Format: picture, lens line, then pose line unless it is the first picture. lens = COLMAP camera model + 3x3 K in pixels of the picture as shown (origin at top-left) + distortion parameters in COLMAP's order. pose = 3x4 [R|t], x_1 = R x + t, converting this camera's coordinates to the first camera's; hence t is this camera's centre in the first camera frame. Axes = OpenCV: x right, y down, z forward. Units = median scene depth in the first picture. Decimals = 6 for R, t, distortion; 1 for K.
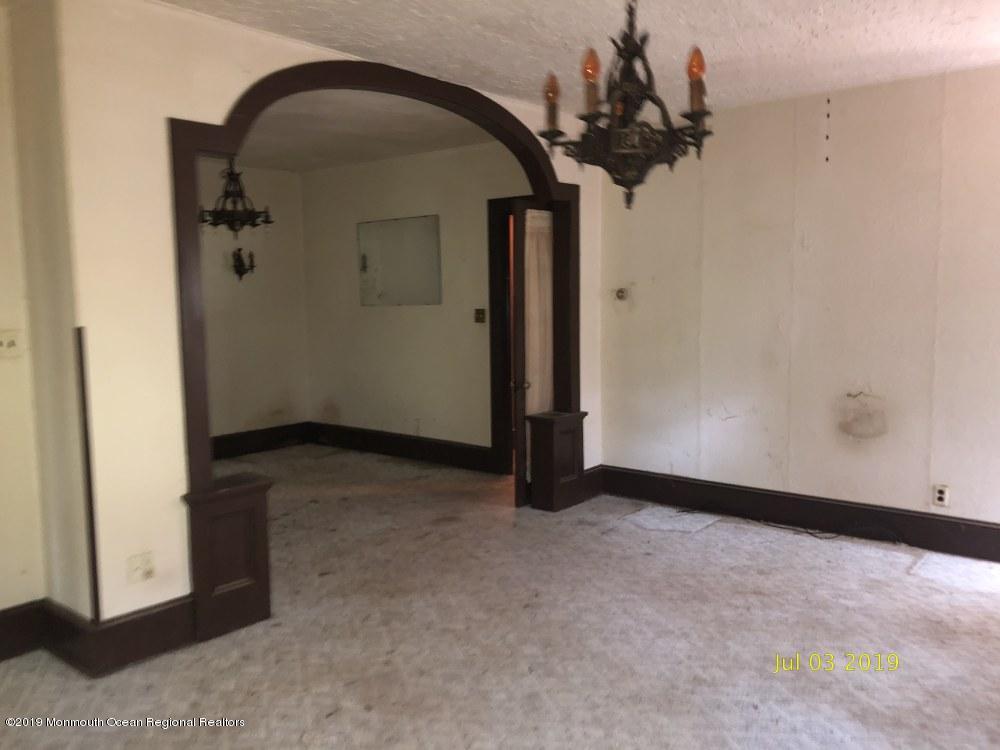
lens RADIAL K [[830.9, 0, 499.3], [0, 830.9, 374.3], [0, 0, 1]] dist [0.007442, 0.003729]
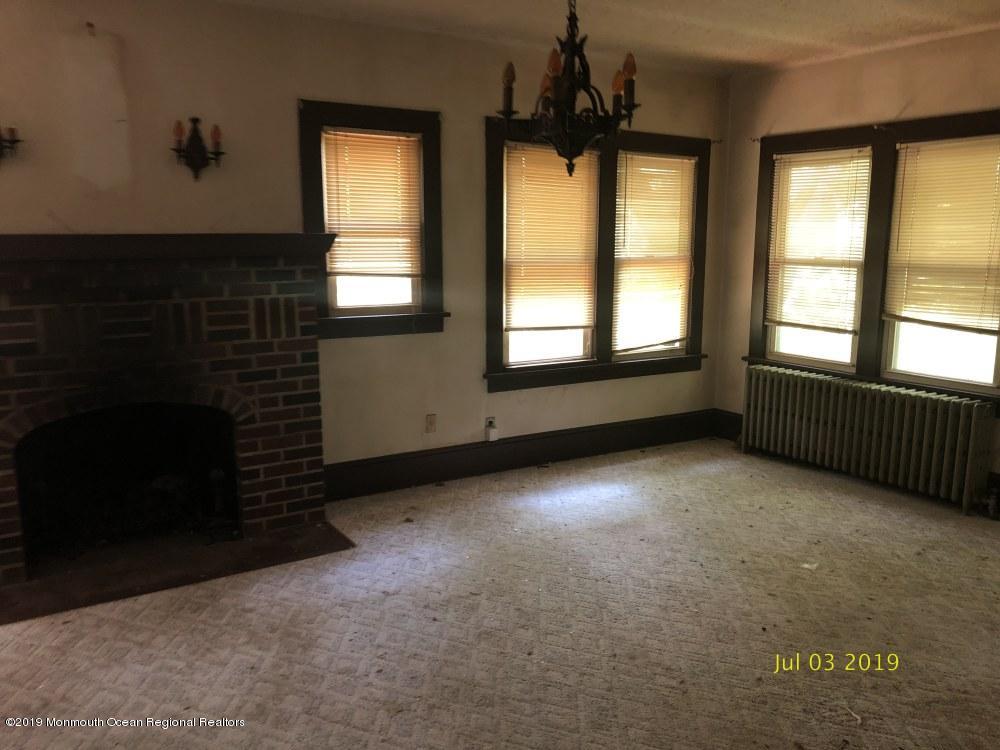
lens RADIAL K [[830.9, 0, 500.2], [0, 830.9, 375.3], [0, 0, 1]] dist [0.007442, 0.003729]
pose [[-0.950239, -0.038637, 0.309118, -0.115436], [0.046259, 0.963778, 0.262664, -0.186331], [-0.308069, 0.263893, -0.914032, 1.741360]]
